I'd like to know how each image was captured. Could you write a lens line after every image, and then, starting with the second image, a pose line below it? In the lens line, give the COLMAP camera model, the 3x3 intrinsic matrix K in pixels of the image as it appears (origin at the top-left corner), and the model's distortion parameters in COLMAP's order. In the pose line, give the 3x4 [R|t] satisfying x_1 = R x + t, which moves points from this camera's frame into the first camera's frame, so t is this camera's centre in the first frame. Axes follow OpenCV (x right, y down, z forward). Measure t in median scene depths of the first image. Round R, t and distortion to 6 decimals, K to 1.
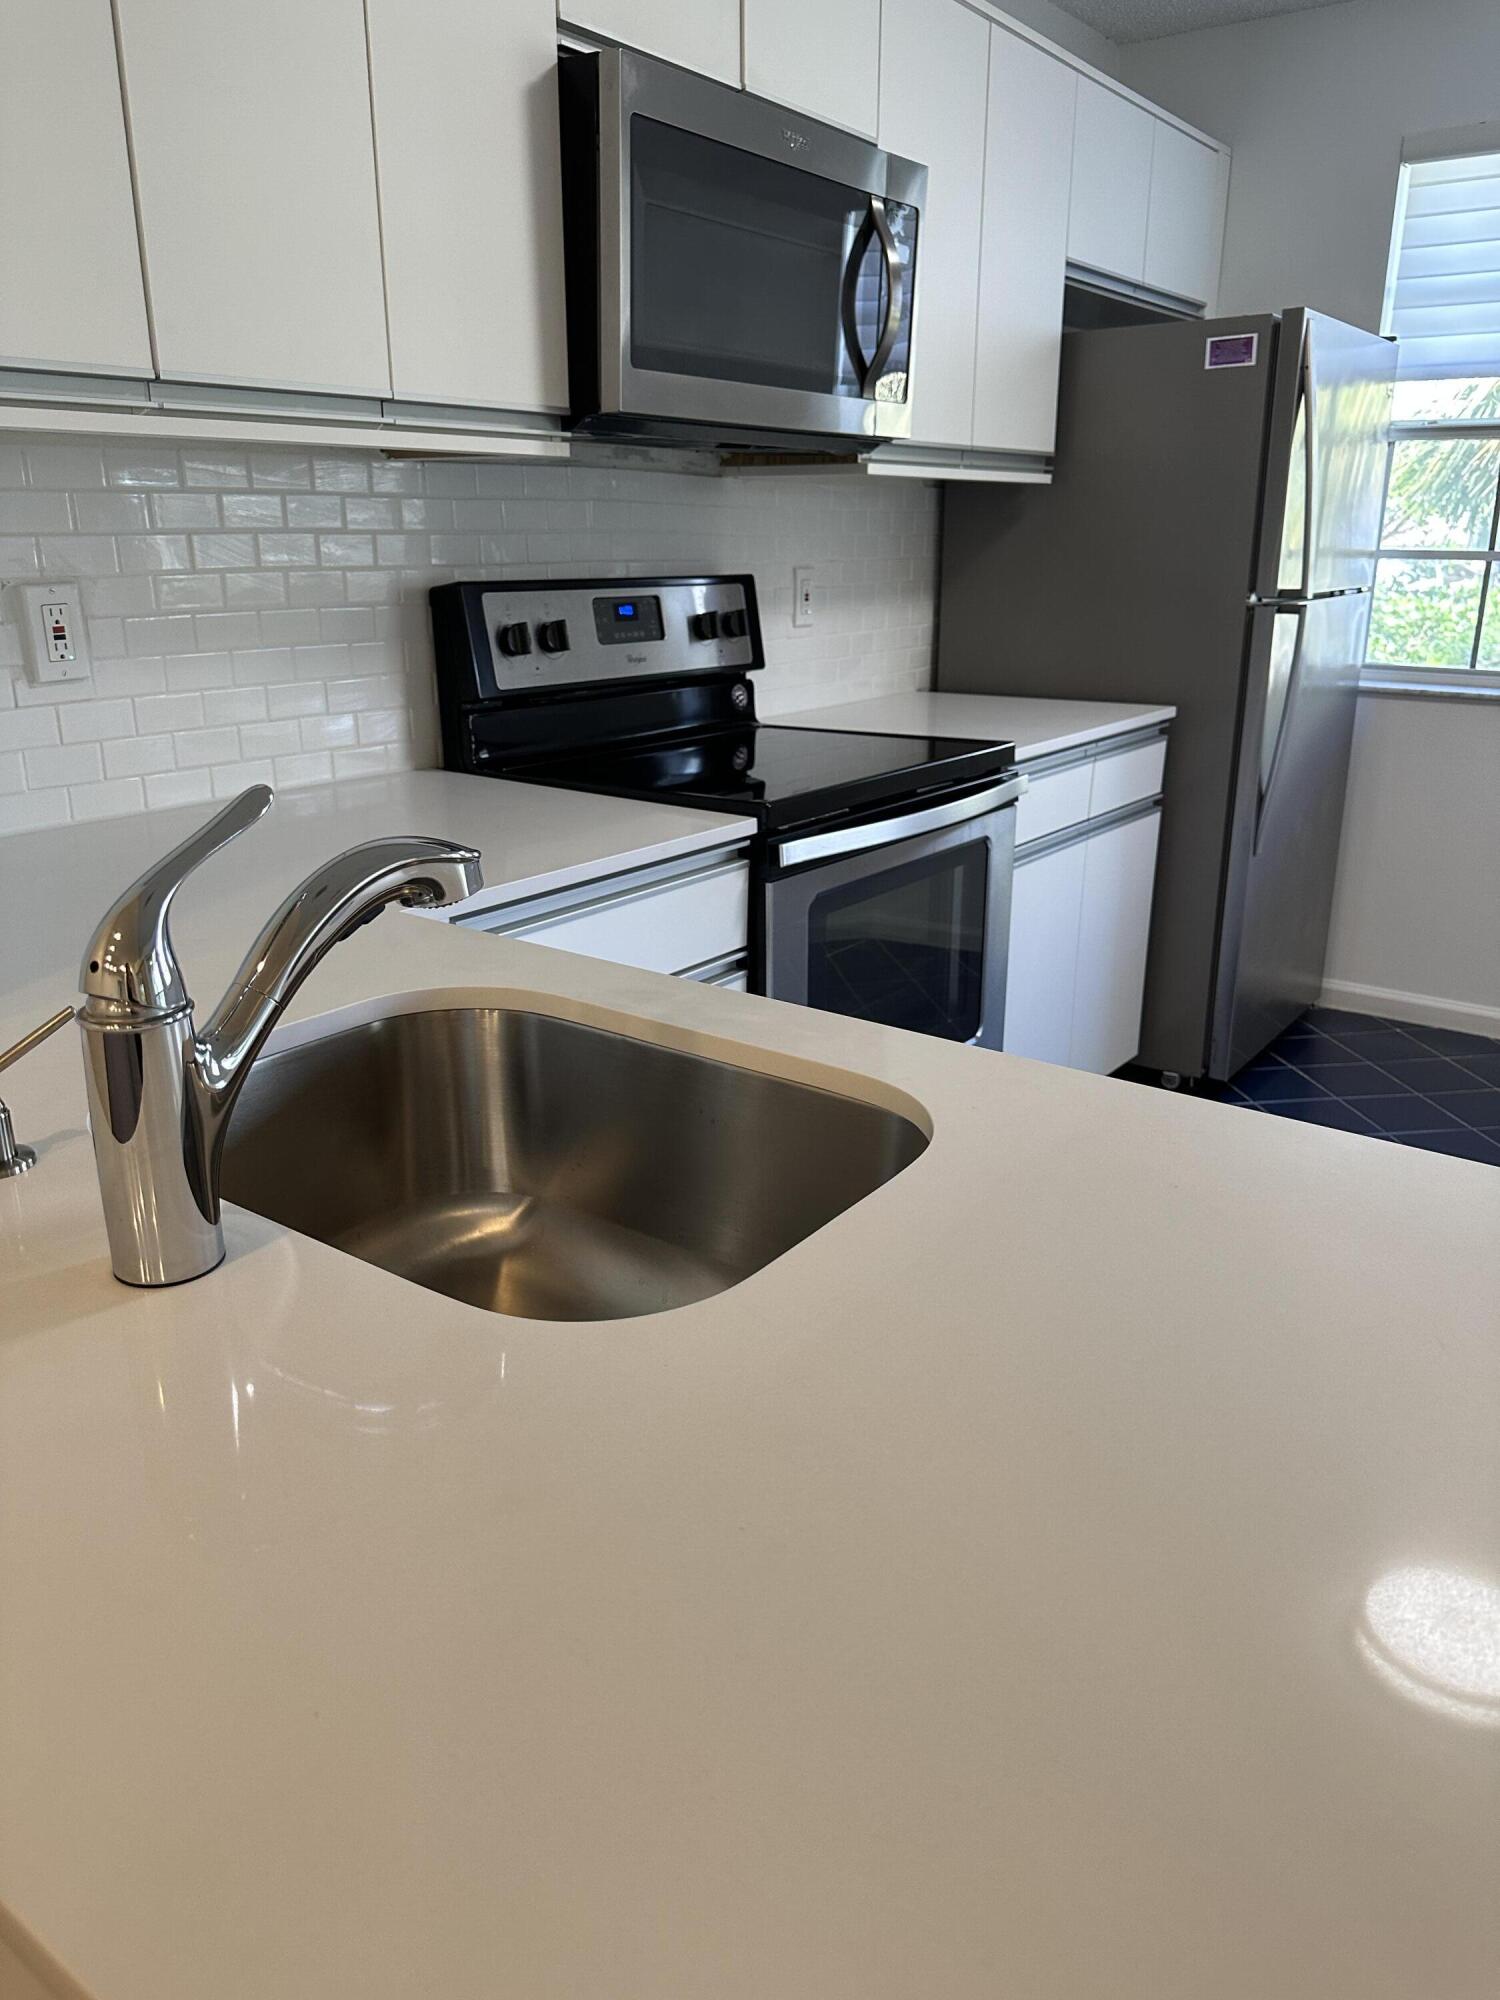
lens RADIAL K [[1417.4, 0, 740.2], [0, 1417.4, 1037.3], [0, 0, 1]] dist [0.102485, -0.172937]
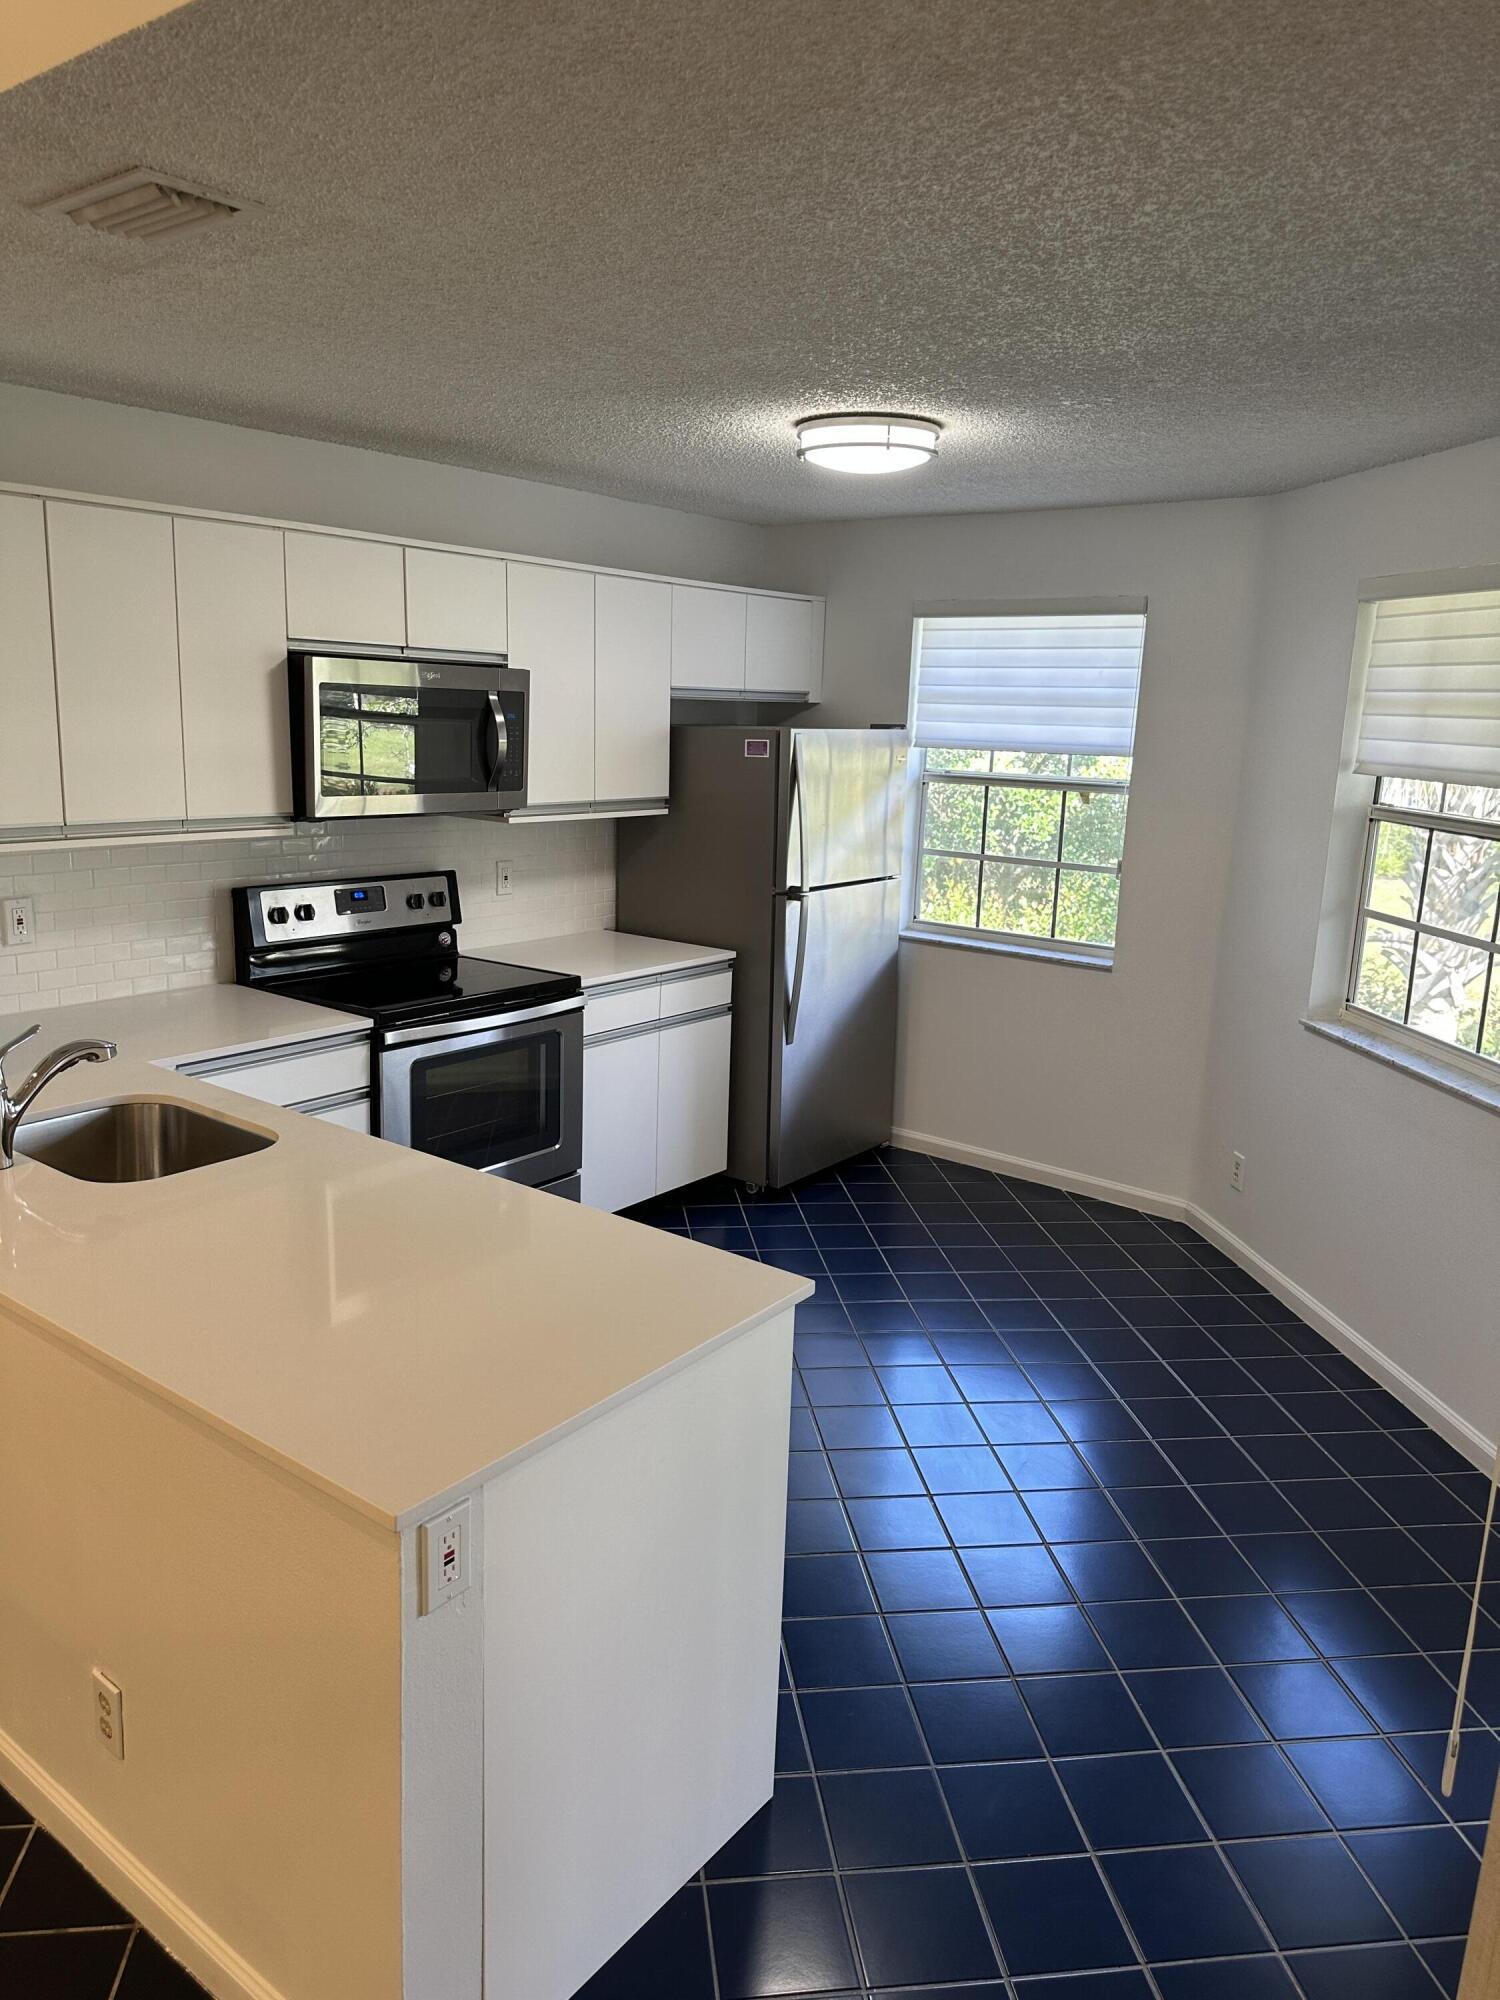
lens RADIAL K [[1403.4, 0, 750.0], [0, 1403.4, 1000.0], [0, 0, 1]] dist [0.080308, -0.159283]
pose [[0.999276, 0.035959, -0.012459, 0.426420], [-0.037312, 0.990171, -0.134793, 0.046381], [0.007490, 0.135160, 0.990796, -0.701949]]
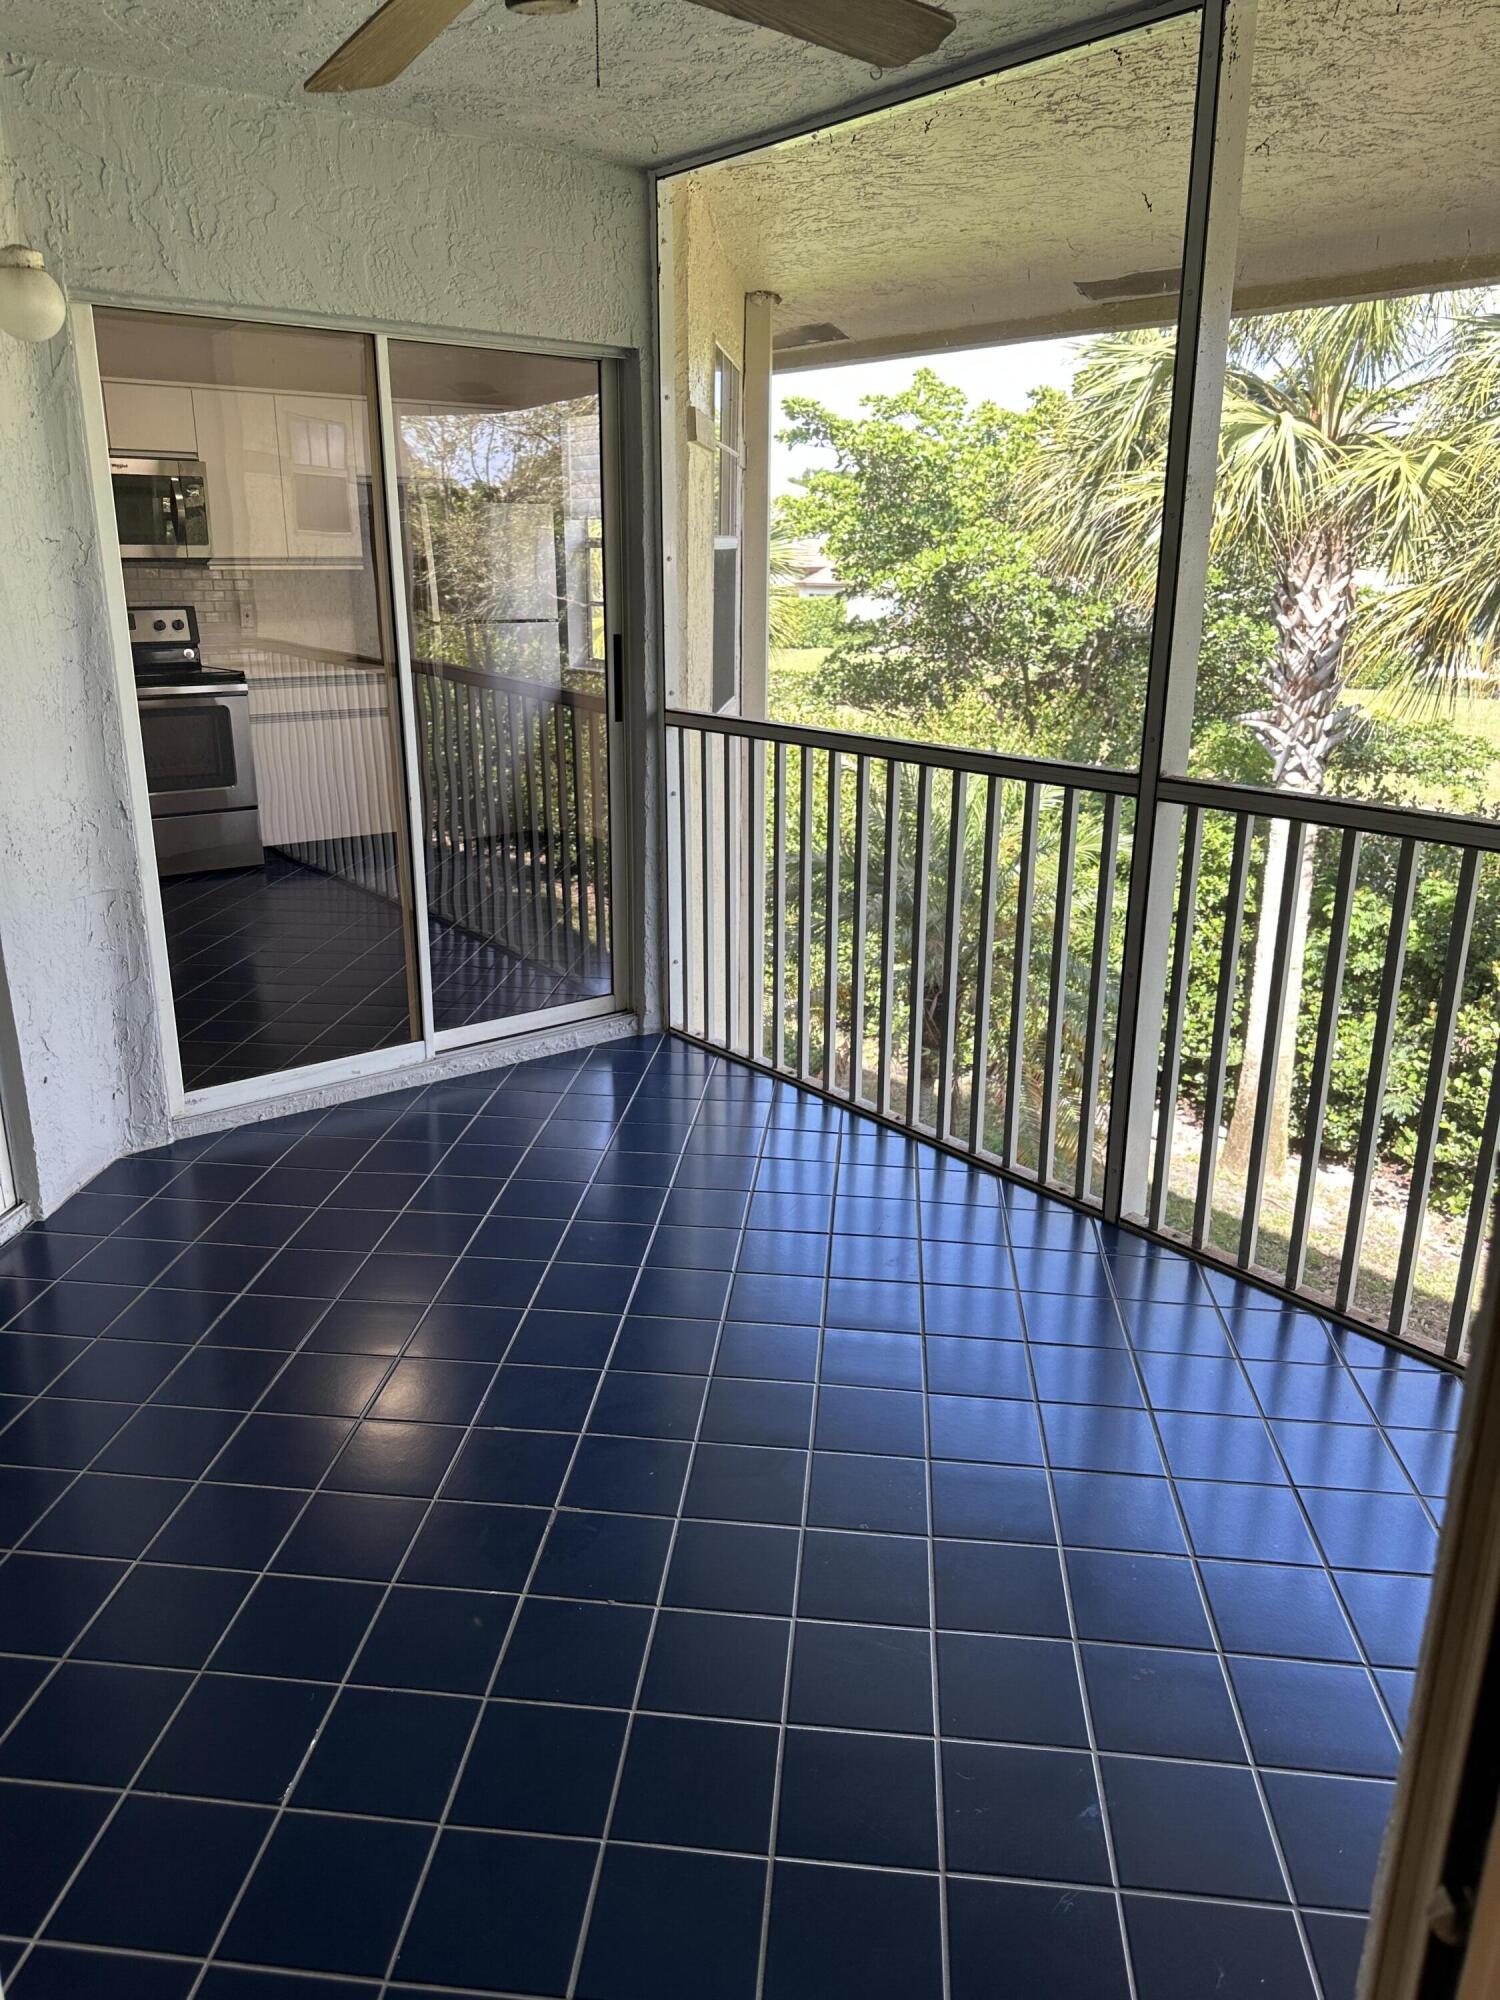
lens RADIAL K [[1403.4, 0, 750.0], [0, 1403.4, 1000.0], [0, 0, 1]] dist [0.080308, -0.159283]
pose [[0.972477, 0.075001, -0.220598, 1.734057], [-0.083209, 0.996135, -0.028138, 0.399094], [0.217635, 0.045719, 0.974959, -1.327076]]
